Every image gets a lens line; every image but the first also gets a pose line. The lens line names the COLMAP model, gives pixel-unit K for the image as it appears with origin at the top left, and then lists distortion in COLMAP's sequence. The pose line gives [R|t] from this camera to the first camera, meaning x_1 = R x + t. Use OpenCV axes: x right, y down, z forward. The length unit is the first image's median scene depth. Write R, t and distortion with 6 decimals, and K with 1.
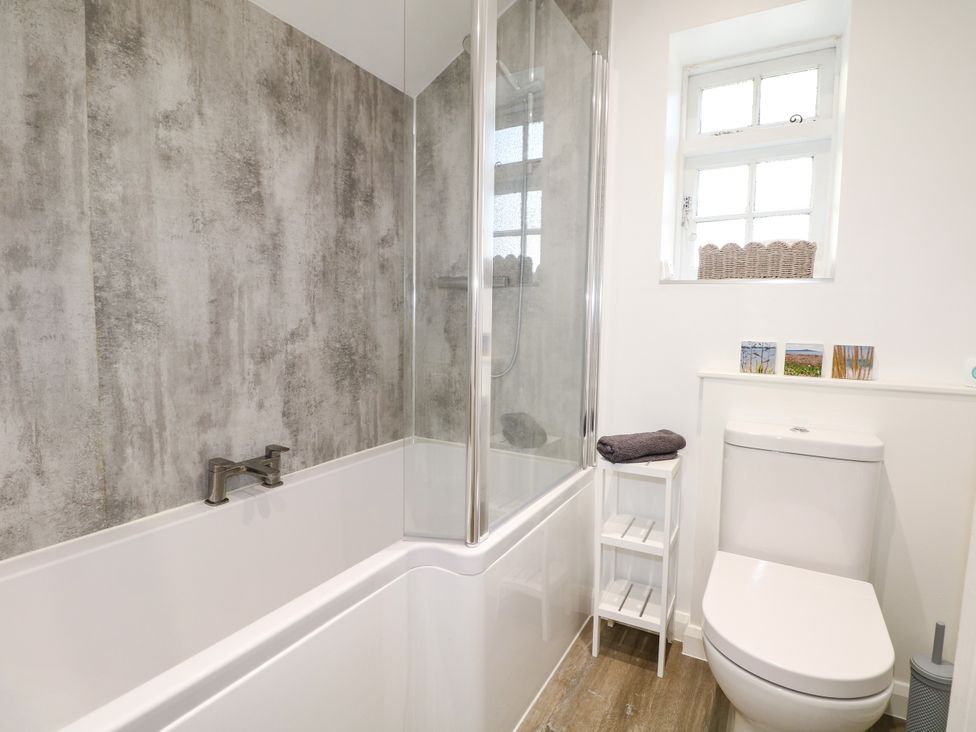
lens RADIAL K [[505.5, 0, 490.6], [0, 505.5, 366.1], [0, 0, 1]] dist [0.001562, -0.014510]
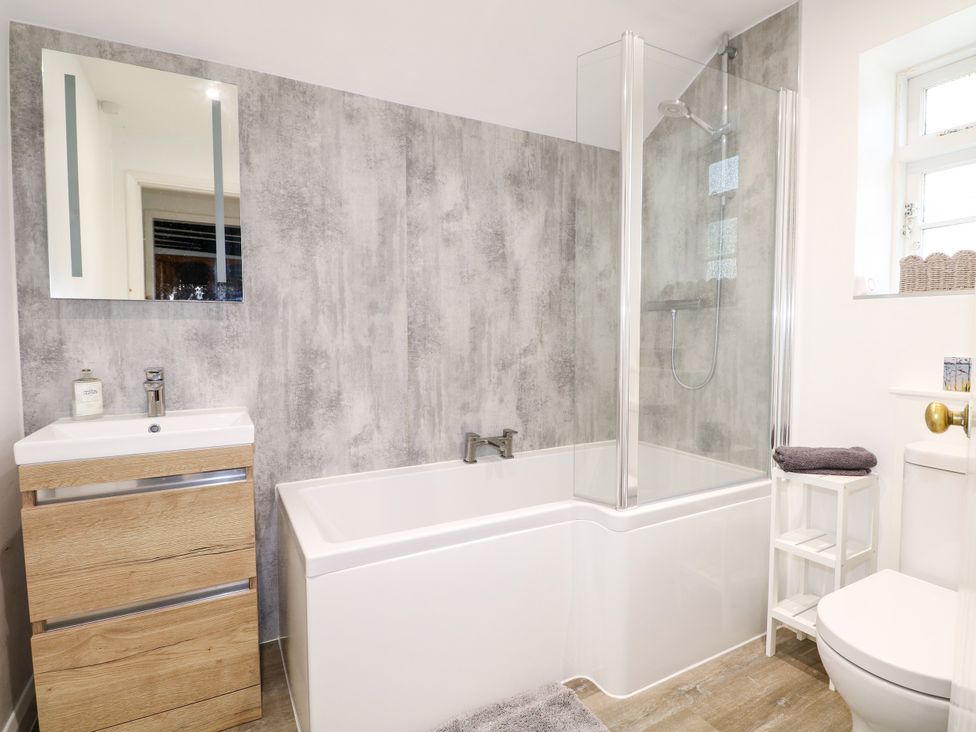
lens RADIAL K [[505.5, 0, 492.6], [0, 505.5, 368.0], [0, 0, 1]] dist [0.001562, -0.014510]
pose [[0.848005, 0.016547, -0.529730, 0.278289], [-0.034171, 0.999140, -0.023491, 0.021578], [0.528885, 0.038022, 0.847841, -0.225209]]
